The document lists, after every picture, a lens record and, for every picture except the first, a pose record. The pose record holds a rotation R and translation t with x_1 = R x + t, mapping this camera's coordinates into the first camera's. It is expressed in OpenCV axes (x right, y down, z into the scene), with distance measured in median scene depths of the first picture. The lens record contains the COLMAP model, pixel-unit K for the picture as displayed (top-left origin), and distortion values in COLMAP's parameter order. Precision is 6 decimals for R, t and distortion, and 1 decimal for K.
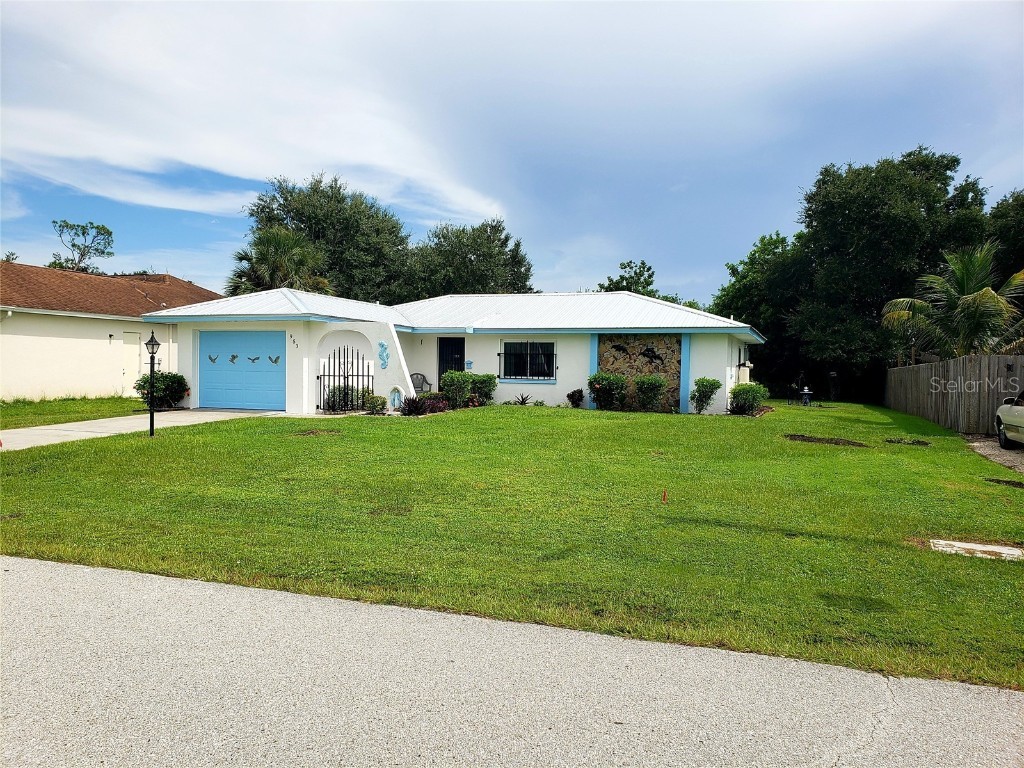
lens RADIAL K [[792.4, 0, 506.7], [0, 792.4, 383.3], [0, 0, 1]] dist [0.040267, -0.042845]
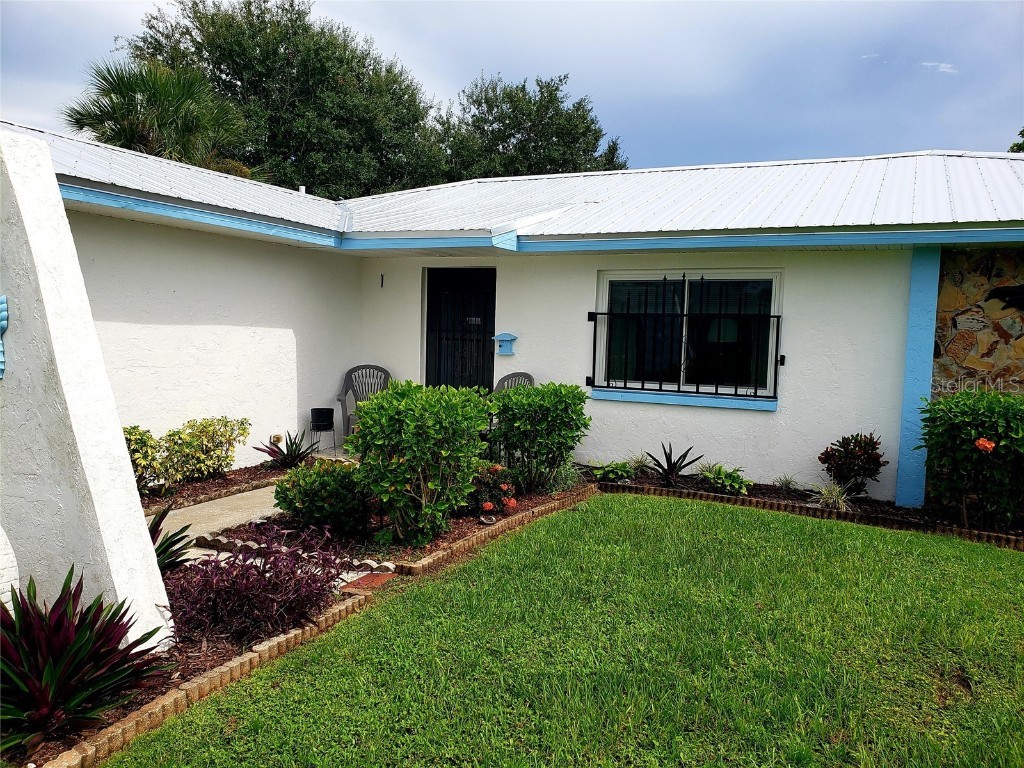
lens RADIAL K [[792.4, 0, 513.4], [0, 792.4, 392.3], [0, 0, 1]] dist [0.040267, -0.042845]
pose [[0.995997, 0.019734, -0.087182, -0.013968], [-0.014612, 0.998151, 0.059004, -0.024252], [0.088186, -0.057494, 0.994443, 0.676898]]
